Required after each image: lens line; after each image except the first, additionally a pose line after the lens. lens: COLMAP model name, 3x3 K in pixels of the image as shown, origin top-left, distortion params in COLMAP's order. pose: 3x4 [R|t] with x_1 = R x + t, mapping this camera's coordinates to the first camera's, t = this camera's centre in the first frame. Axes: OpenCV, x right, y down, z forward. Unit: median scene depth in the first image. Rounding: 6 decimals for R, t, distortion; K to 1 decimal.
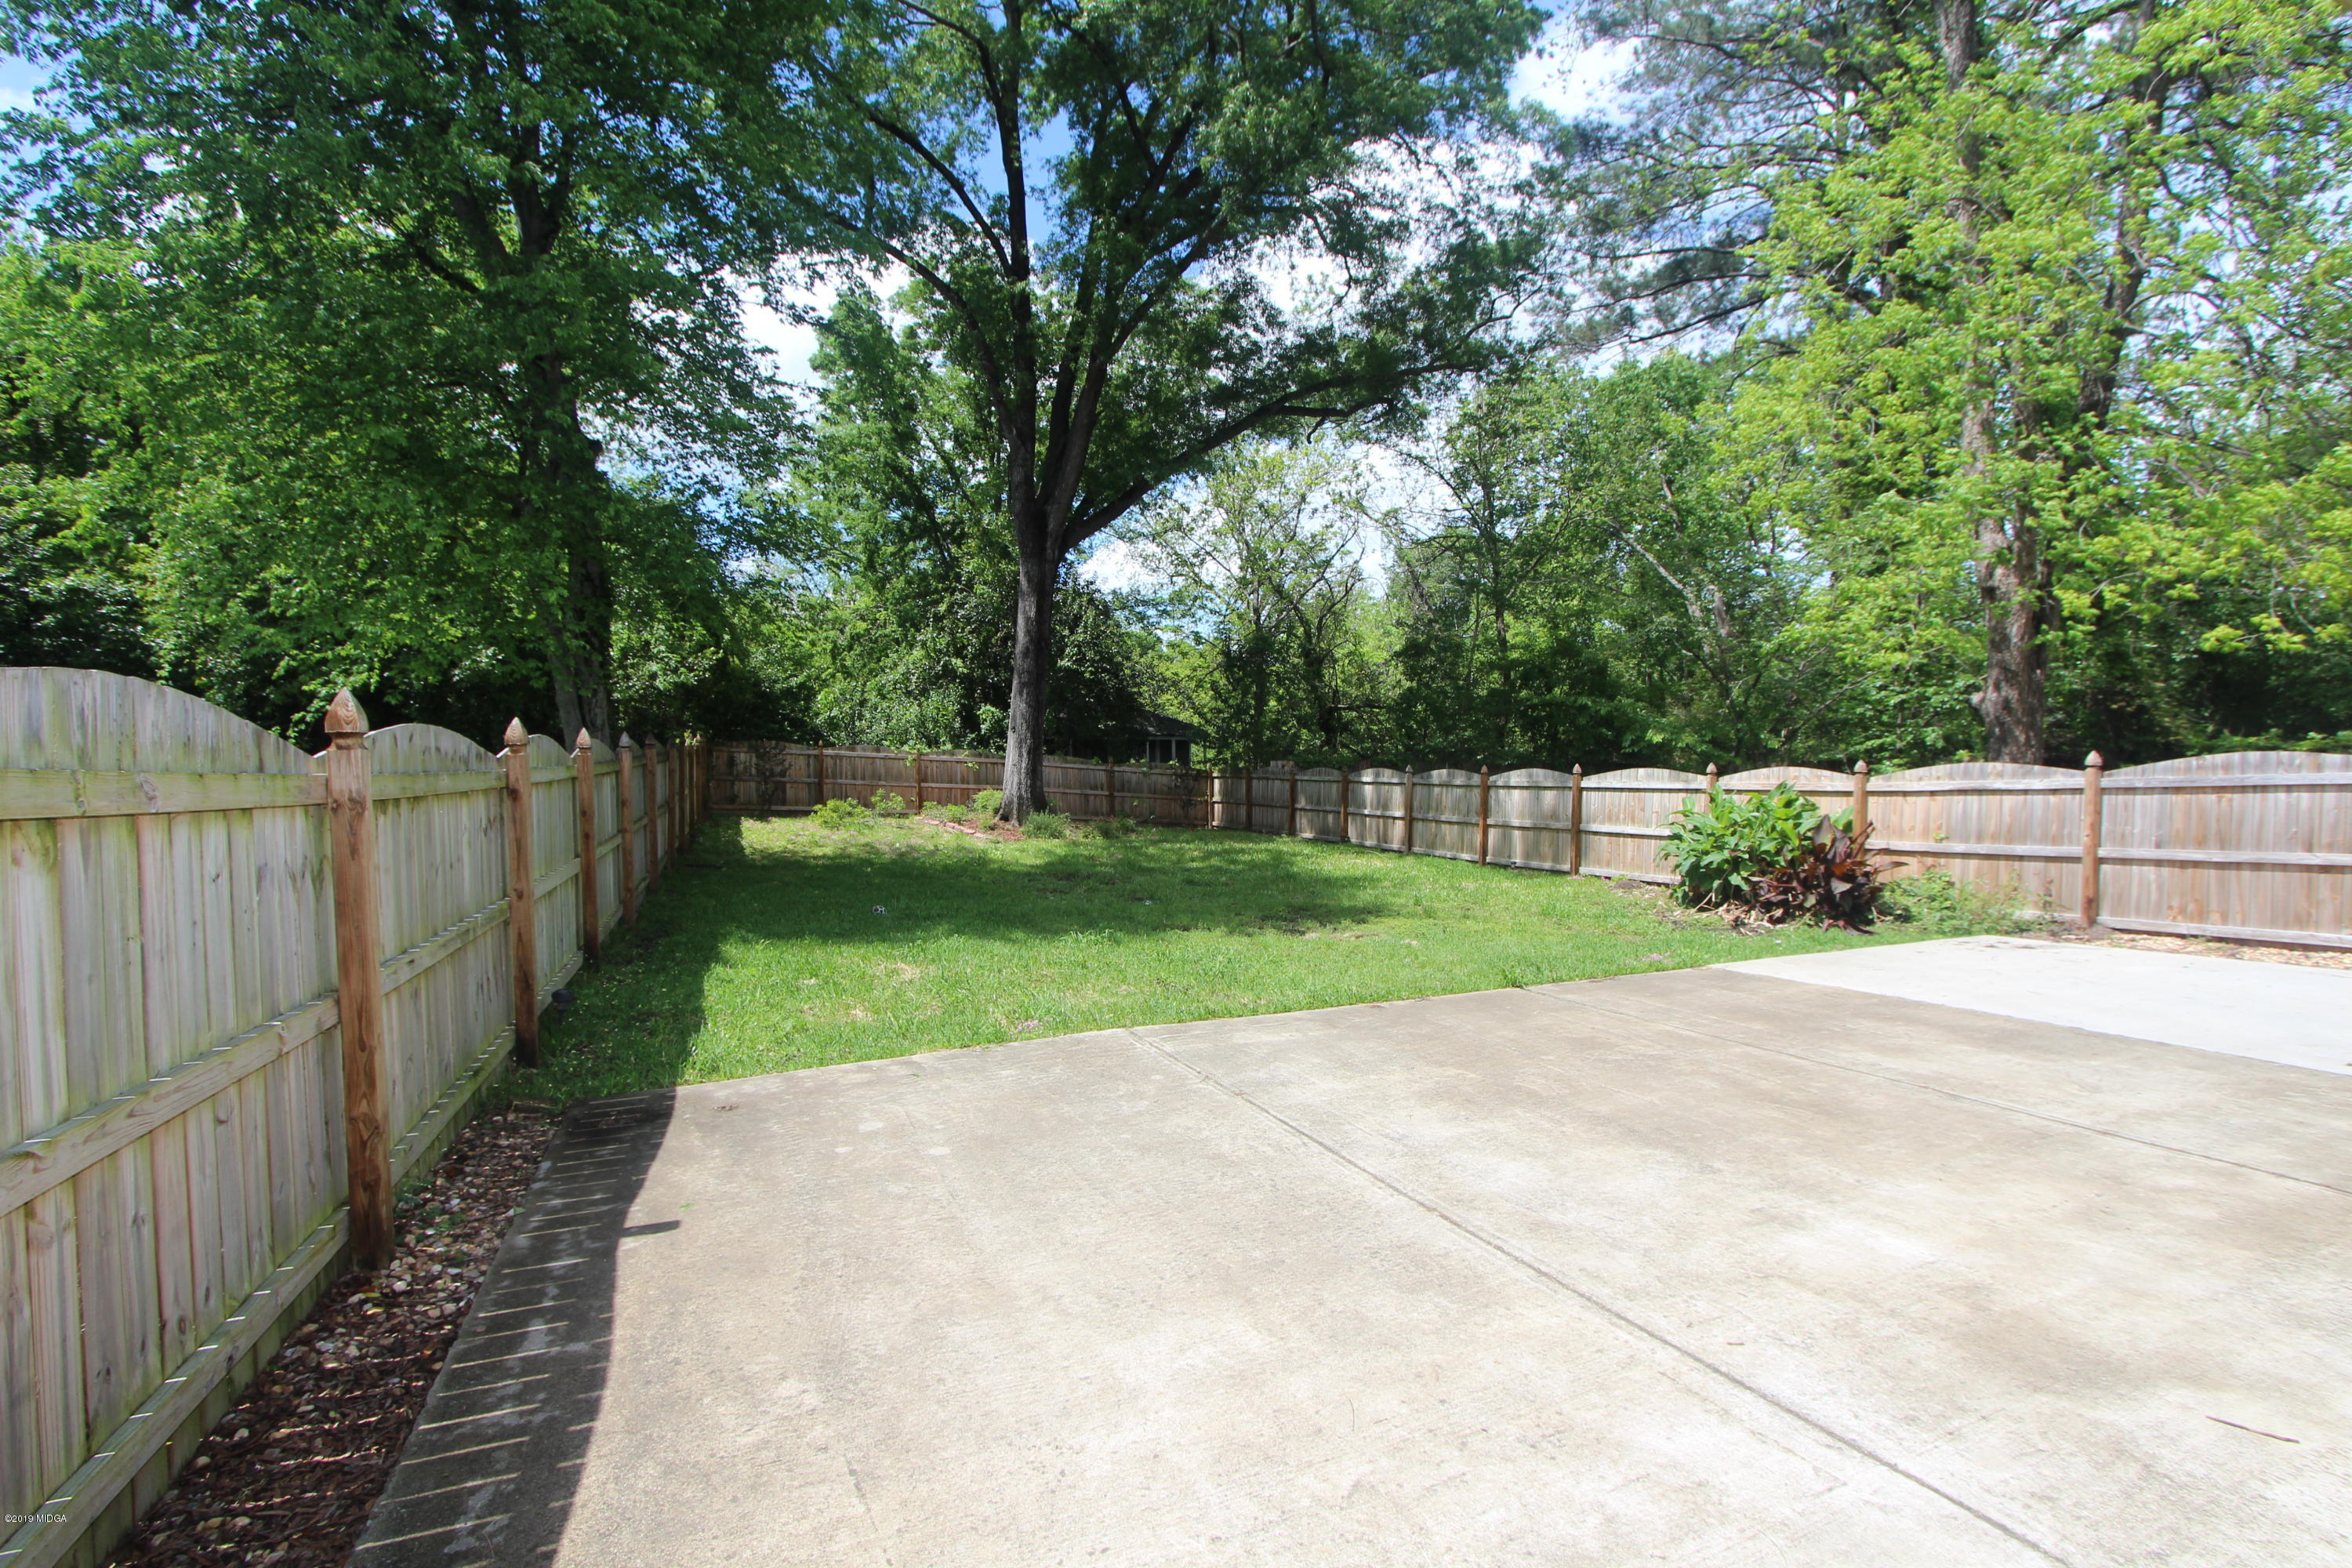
lens RADIAL K [[1082.7, 0, 1187.6], [0, 1082.7, 786.1], [0, 0, 1]] dist [-0.022589, 0.005218]
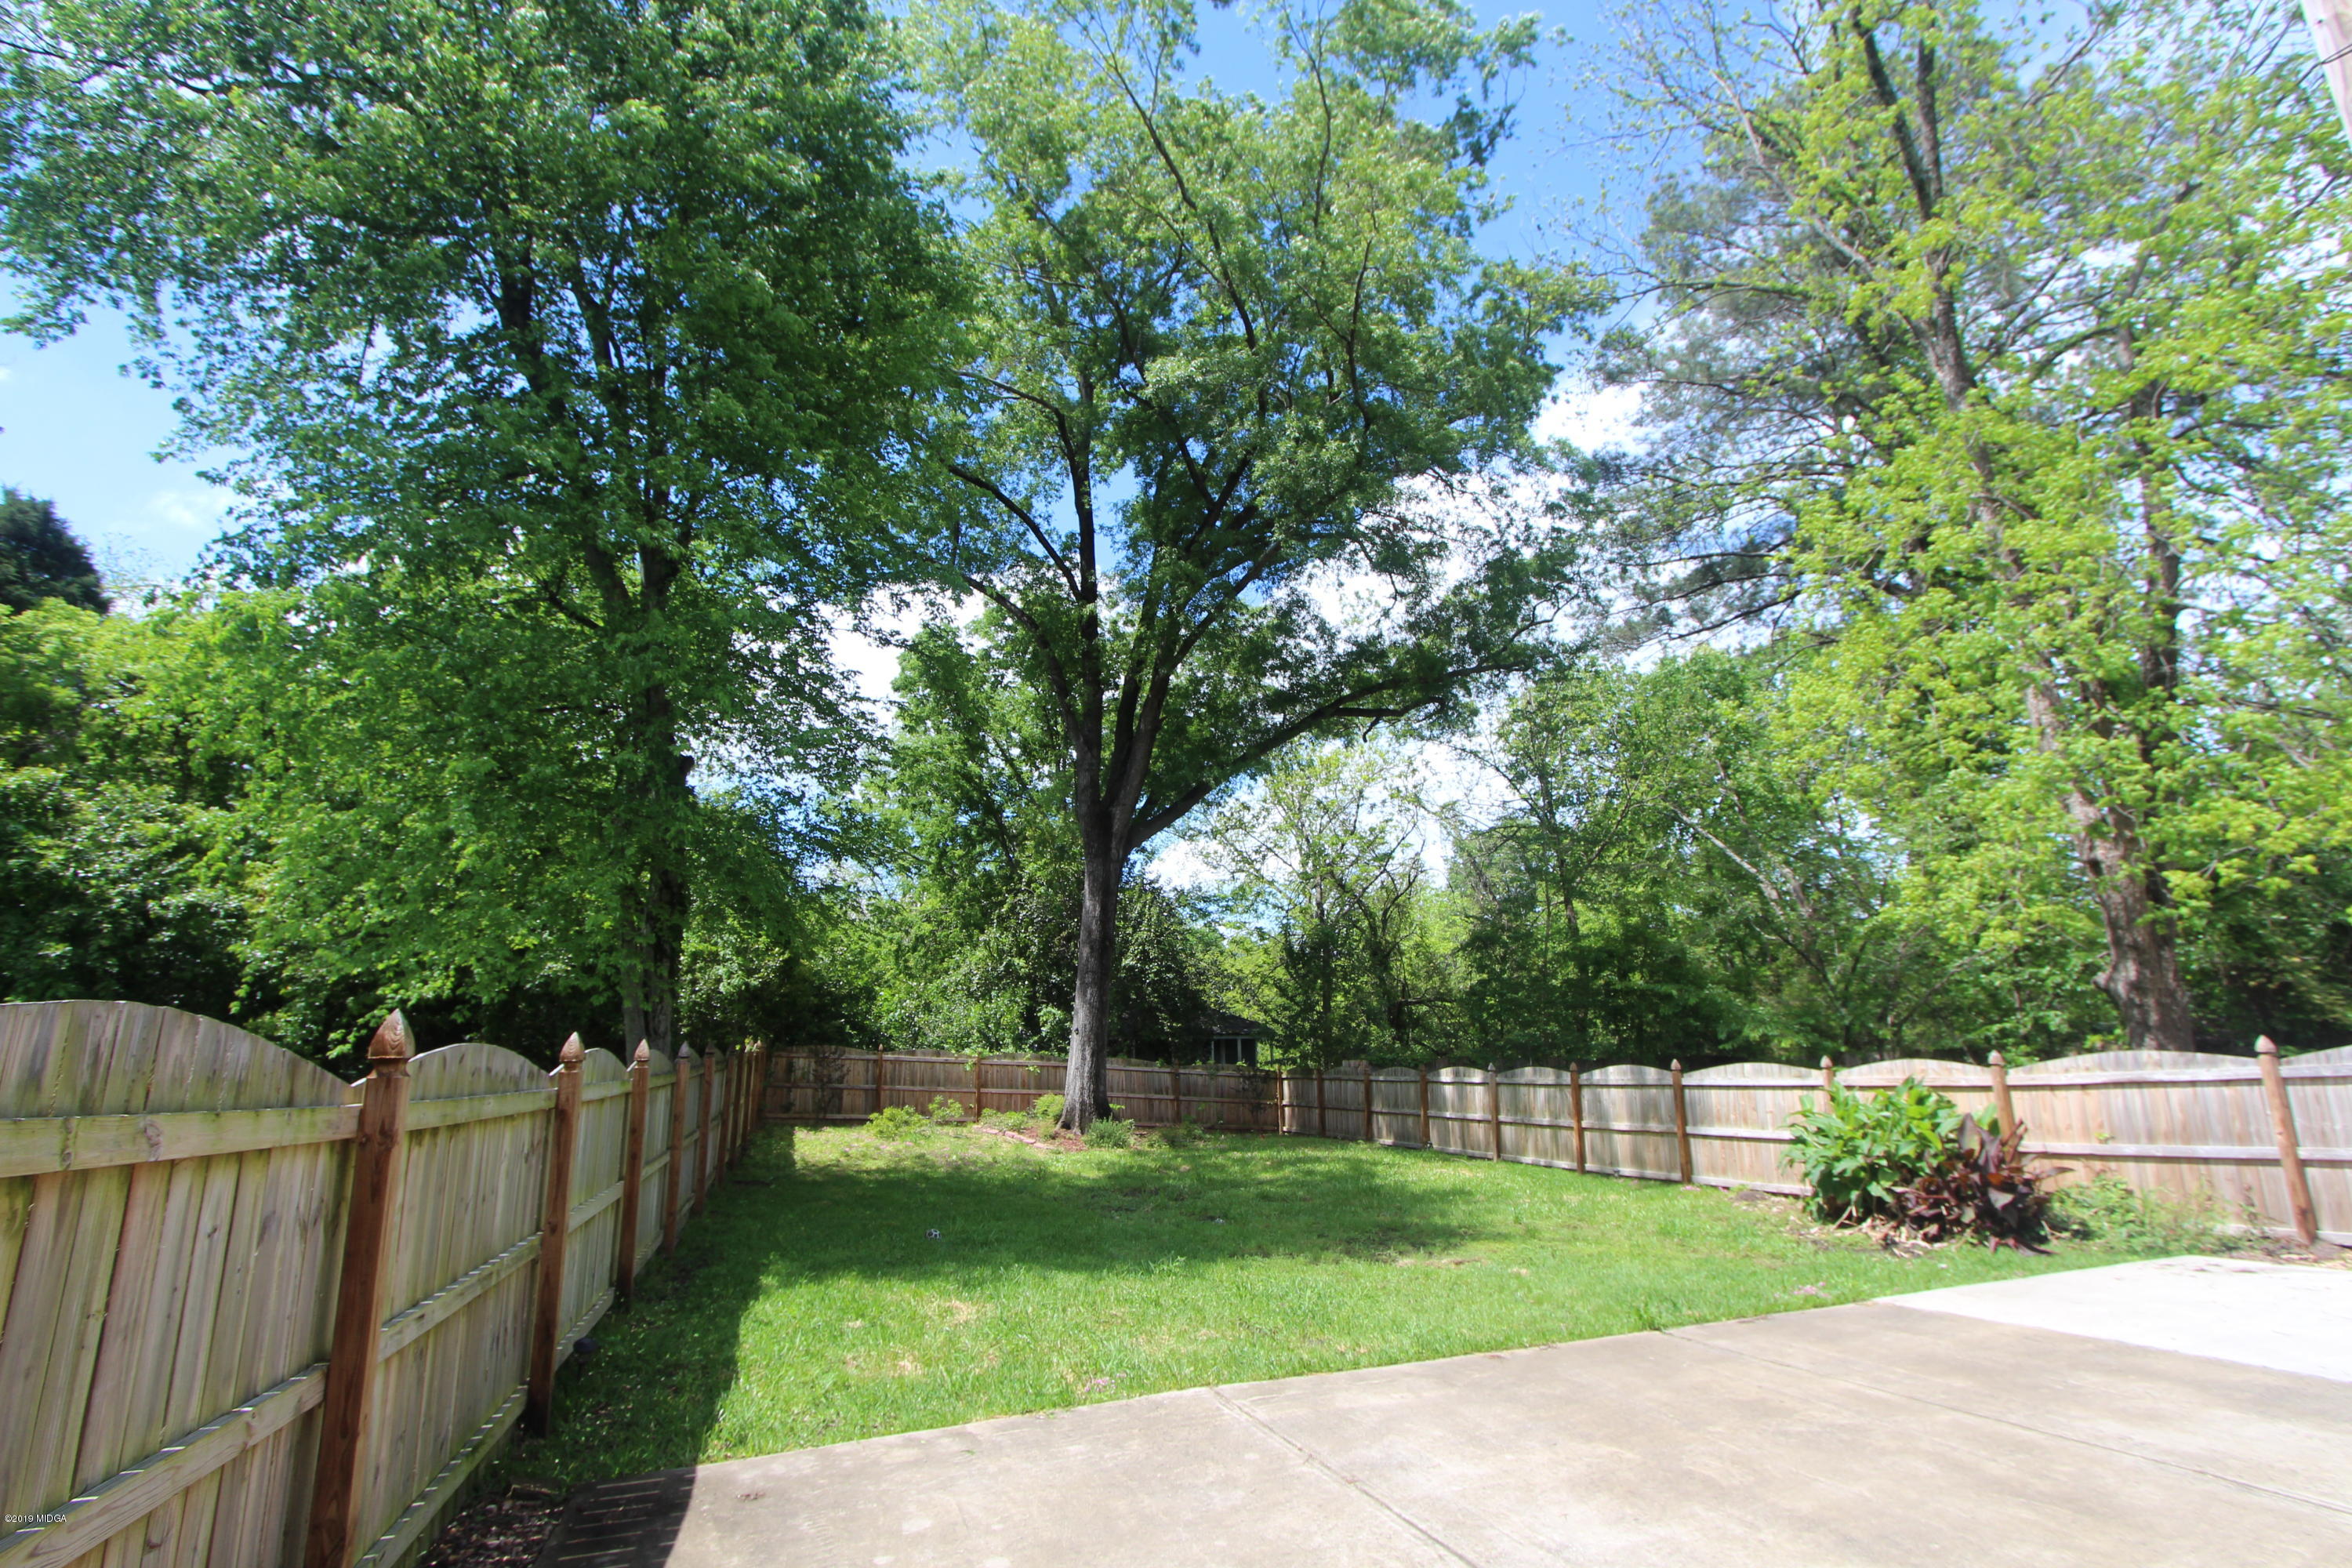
lens RADIAL K [[1082.7, 0, 1187.9], [0, 1082.7, 787.4], [0, 0, 1]] dist [-0.022589, 0.005218]
pose [[0.998332, -0.026244, -0.051427, -0.005059], [0.011602, 0.963740, -0.266589, -0.003066], [0.056559, 0.265548, 0.962437, 0.011088]]
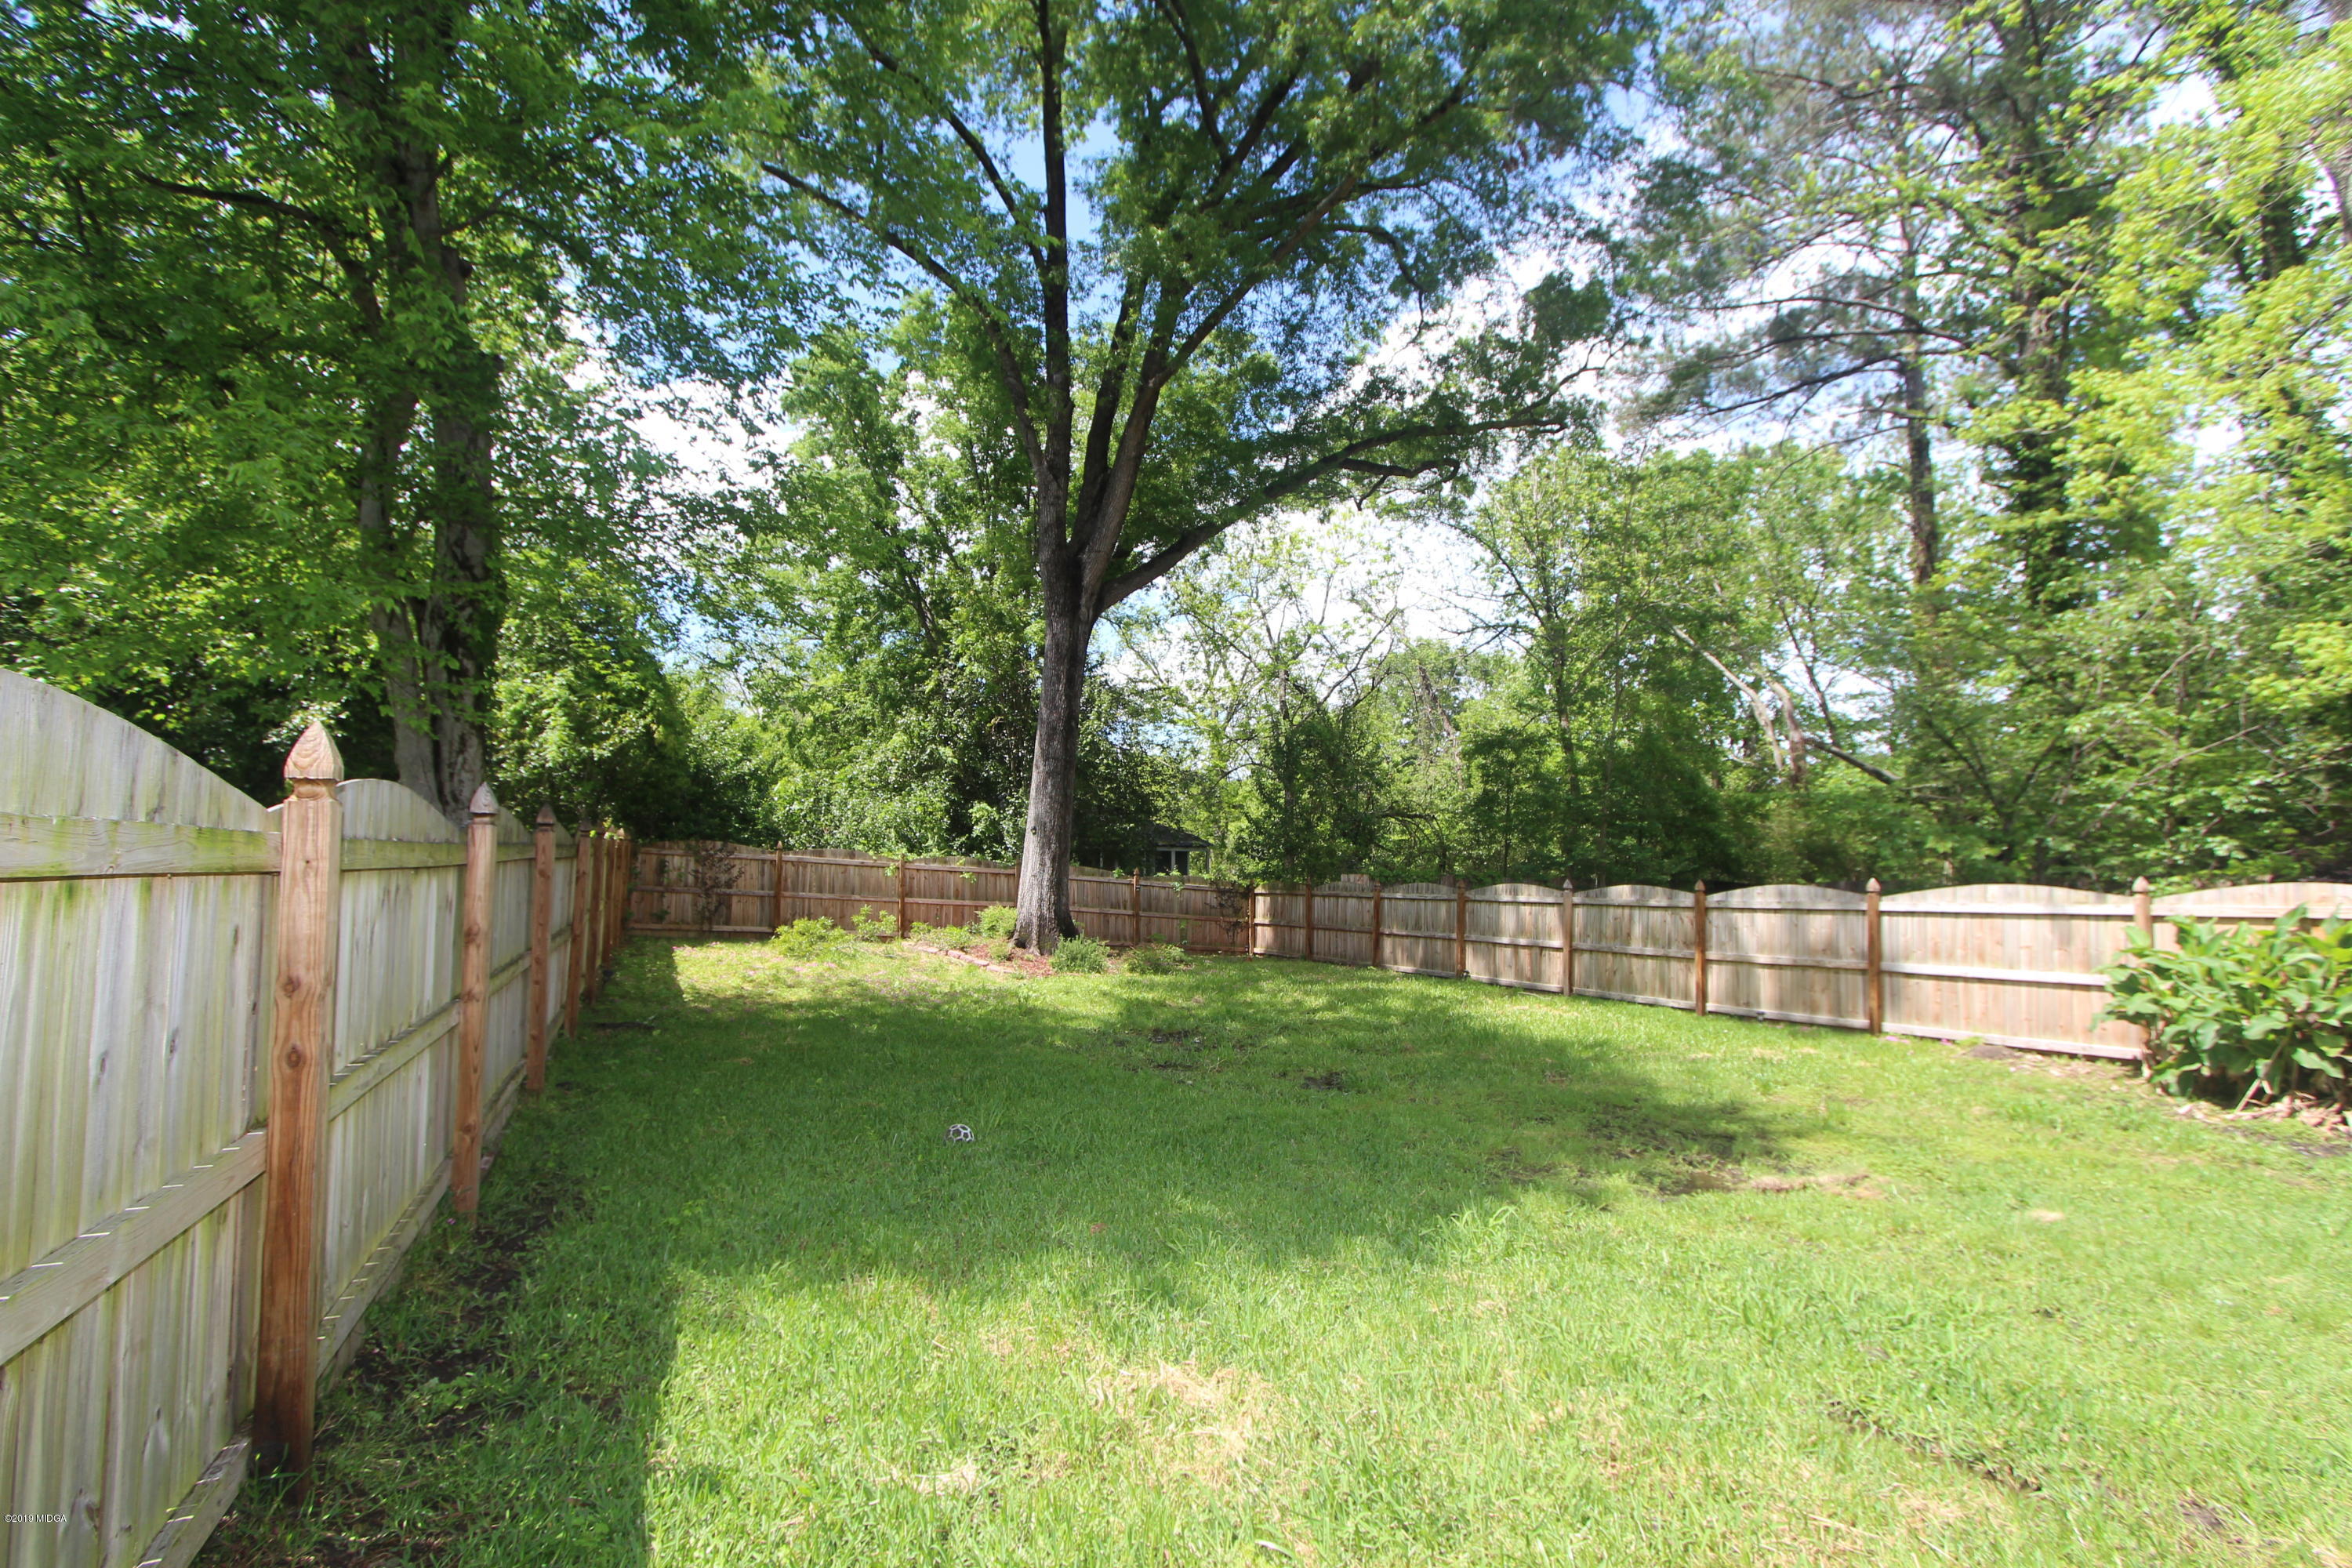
lens RADIAL K [[1082.7, 0, 1189.2], [0, 1082.7, 779.1], [0, 0, 1]] dist [-0.022589, 0.005218]
pose [[0.997689, 0.015452, 0.066168, -0.111382], [-0.007837, 0.993468, -0.113844, -0.000786], [-0.067495, 0.113062, 0.991293, 0.232065]]
